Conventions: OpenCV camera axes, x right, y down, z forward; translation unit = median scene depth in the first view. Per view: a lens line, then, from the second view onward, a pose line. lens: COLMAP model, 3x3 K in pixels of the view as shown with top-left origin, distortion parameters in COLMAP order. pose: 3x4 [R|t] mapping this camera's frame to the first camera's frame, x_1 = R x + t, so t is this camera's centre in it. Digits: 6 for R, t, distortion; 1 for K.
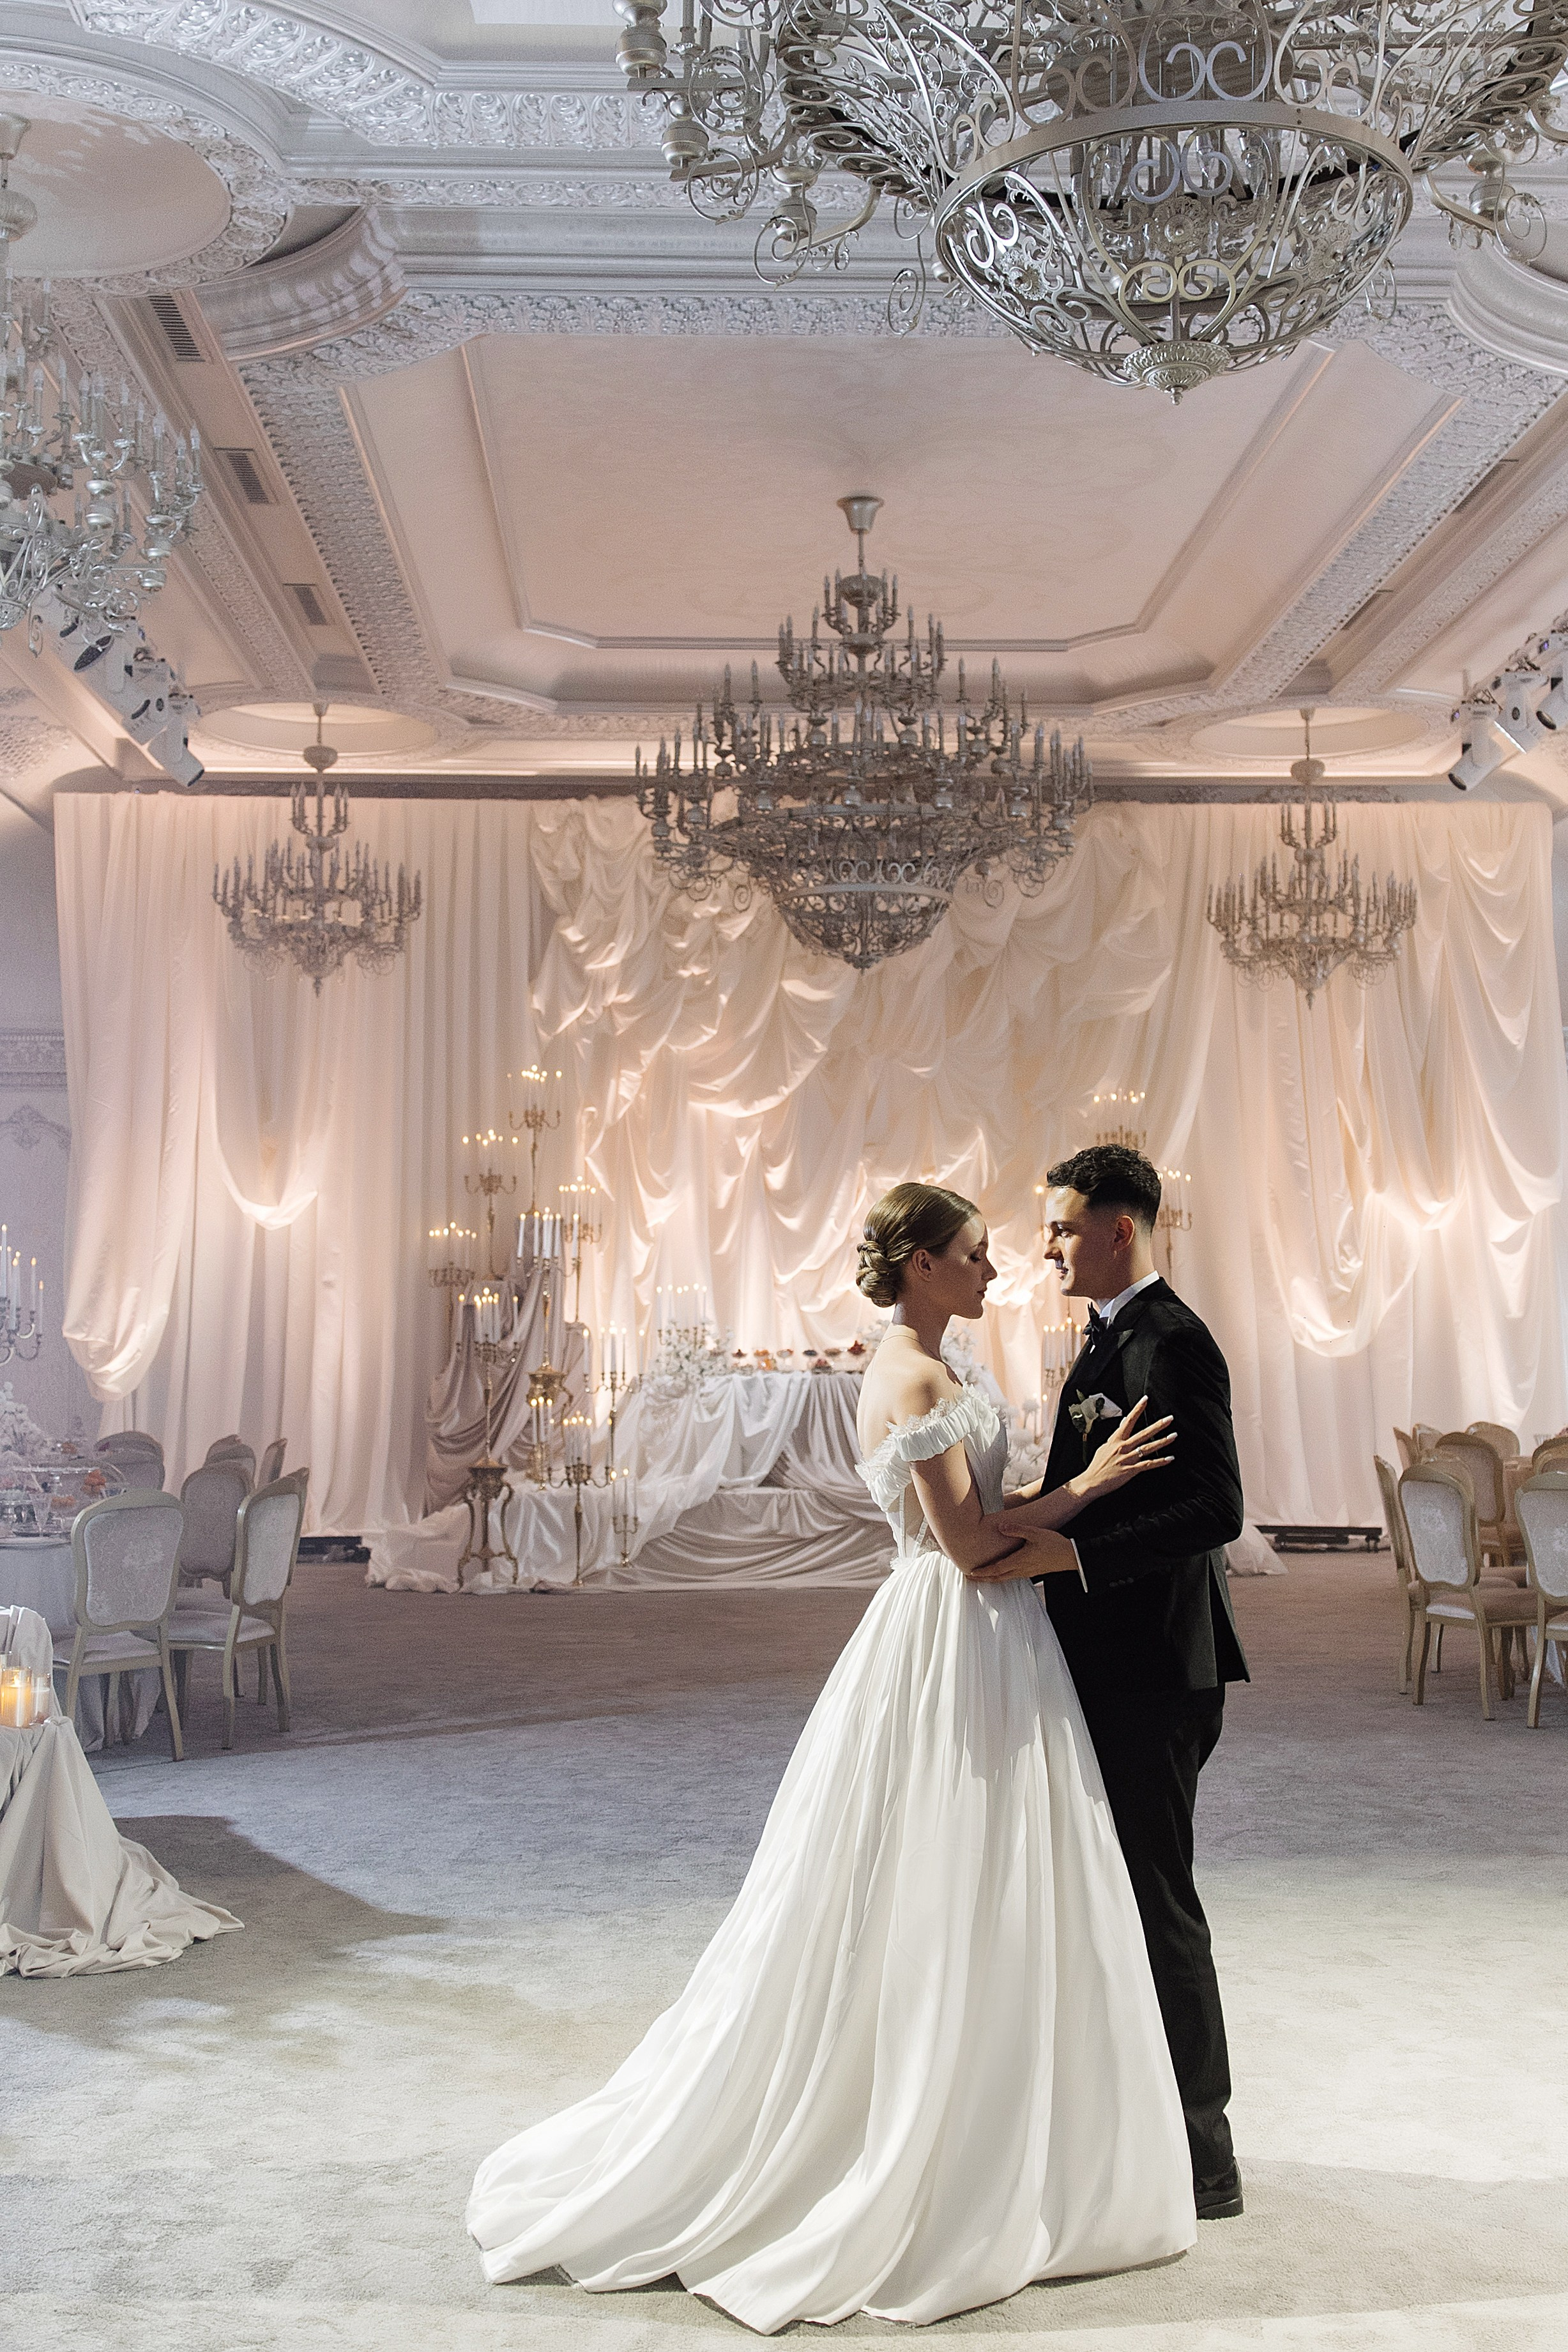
lens RADIAL K [[2570.7, 0, 784.0], [0, 2570.7, 1176.0], [0, 0, 1]] dist [0.173889, -0.443392]
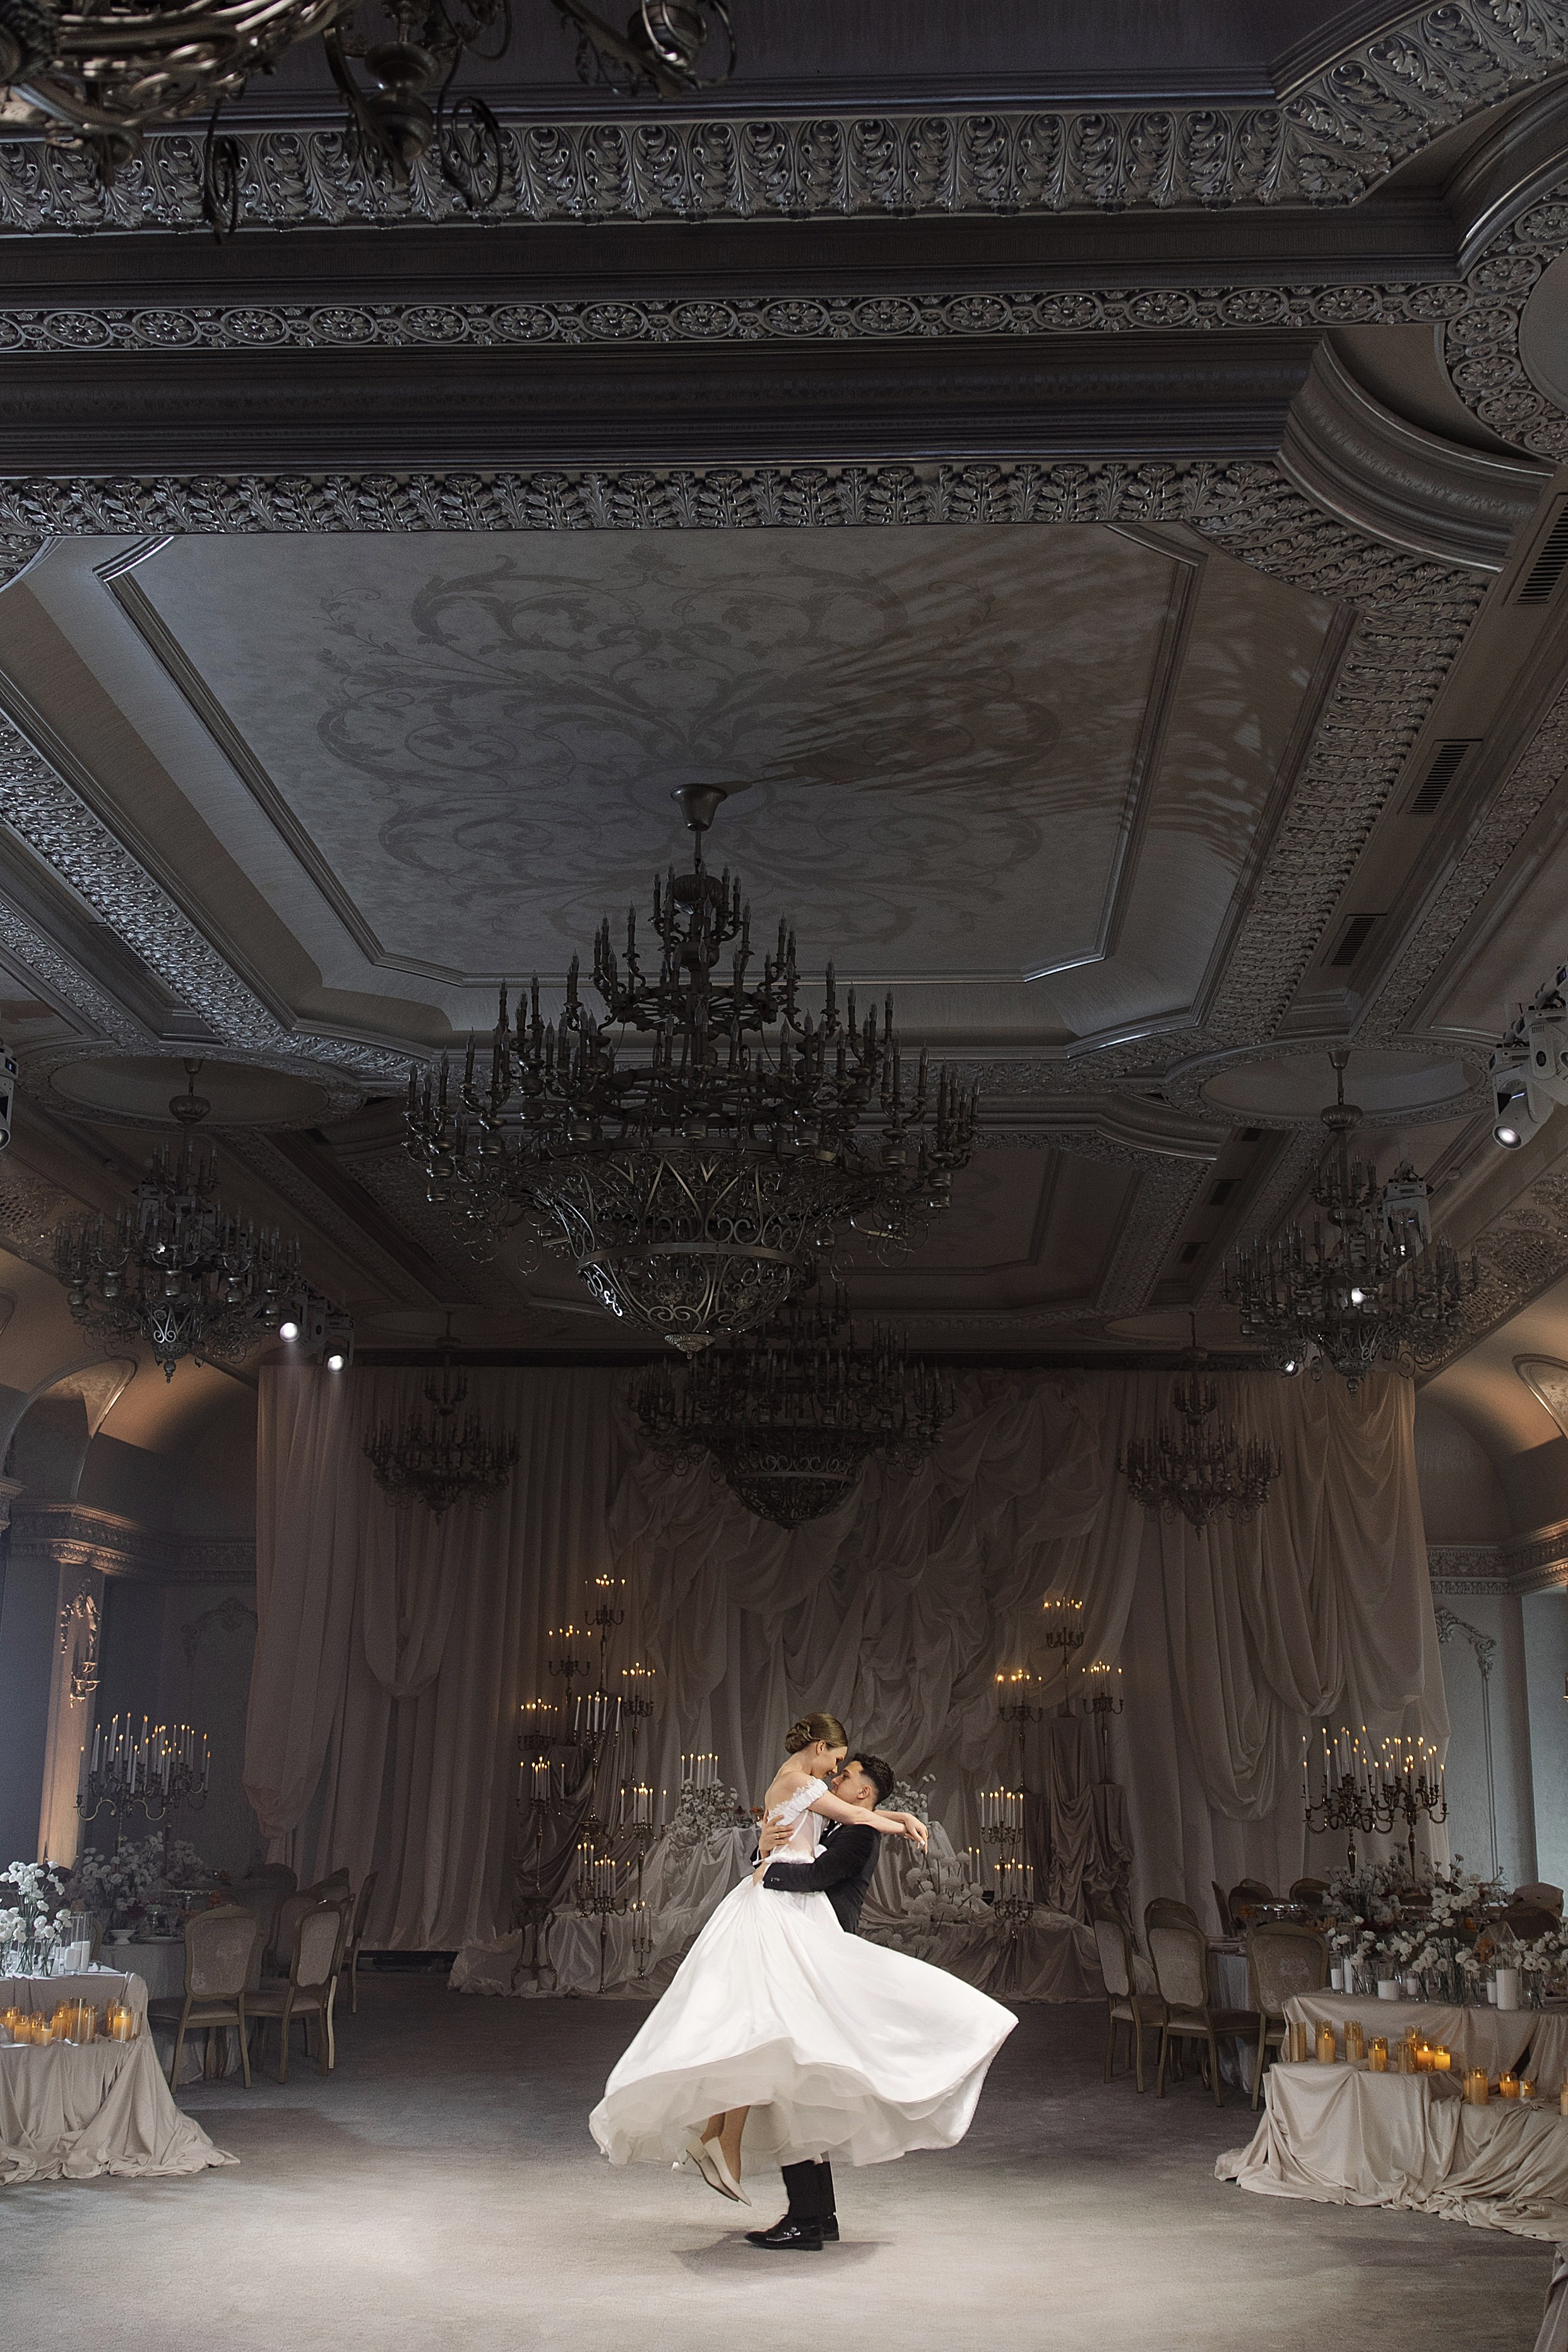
lens RADIAL K [[2570.9, 0, 784.0], [0, 2570.9, 1176.0], [0, 0, 1]] dist [0.173889, -0.443392]
pose [[0.994567, -0.005841, -0.103939, 0.142329], [-0.010933, 0.987043, -0.160085, -0.037360], [0.103527, 0.160351, 0.981616, -0.329694]]
